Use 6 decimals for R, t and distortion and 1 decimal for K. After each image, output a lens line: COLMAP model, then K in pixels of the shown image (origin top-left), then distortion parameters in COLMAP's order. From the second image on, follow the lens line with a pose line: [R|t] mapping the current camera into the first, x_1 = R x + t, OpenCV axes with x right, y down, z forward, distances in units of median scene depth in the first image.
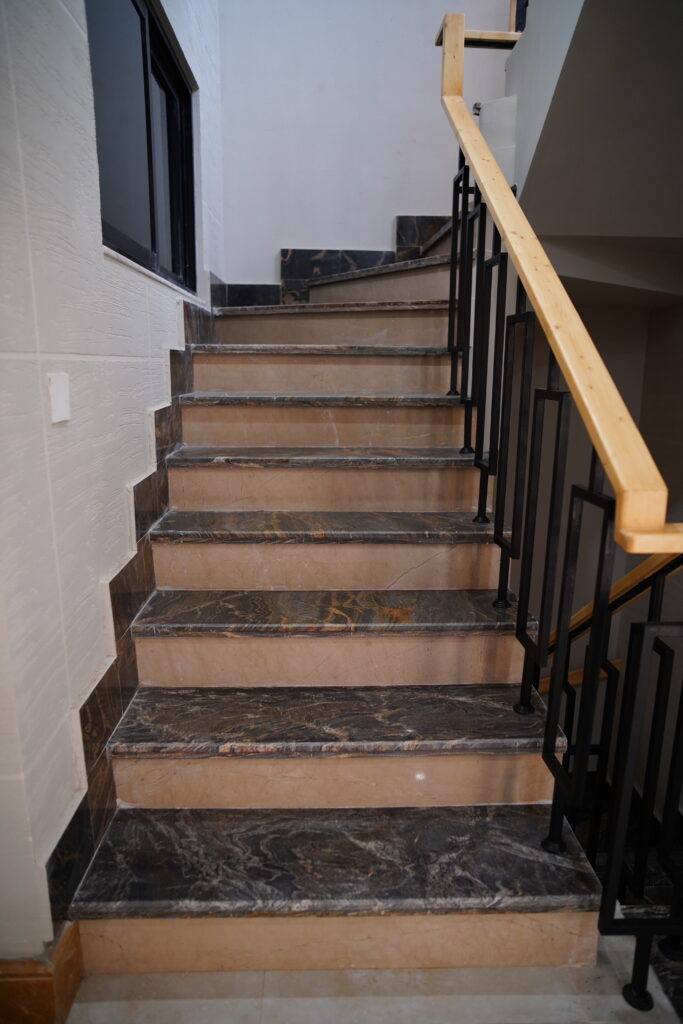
lens RADIAL K [[697.4, 0, 342.9], [0, 697.4, 521.8], [0, 0, 1]] dist [-0.103864, 0.109694]
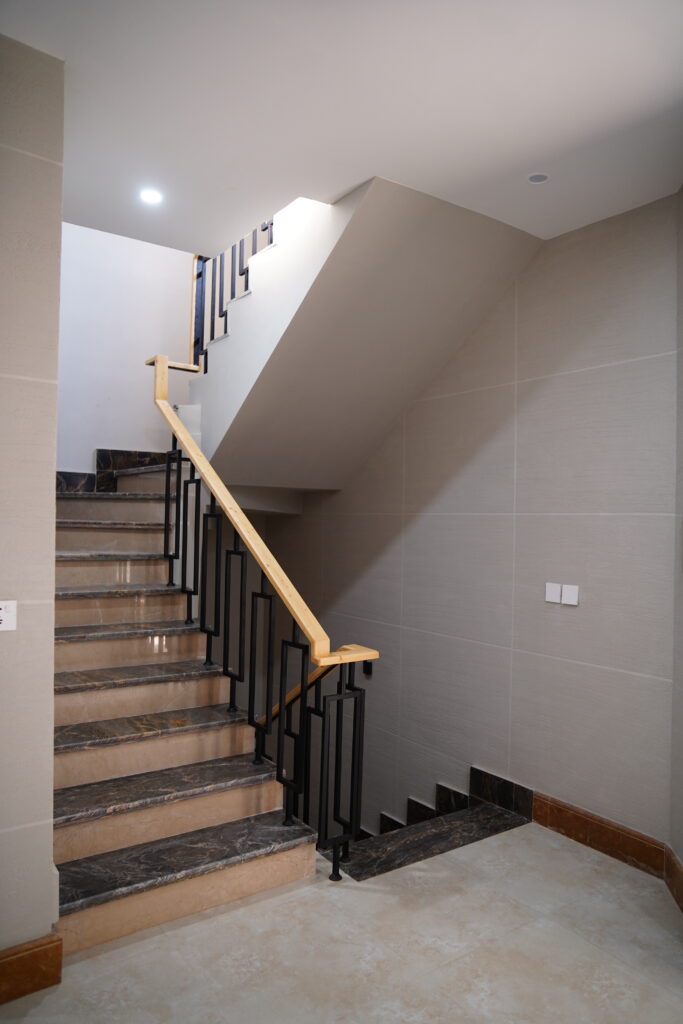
lens RADIAL K [[697.4, 0, 342.9], [0, 697.4, 521.8], [0, 0, 1]] dist [-0.103864, 0.109694]
pose [[0.833271, 0.010375, 0.552768, -0.550027], [0.107679, 0.977632, -0.180670, -0.000819], [-0.542278, 0.210068, 0.813515, -0.728067]]
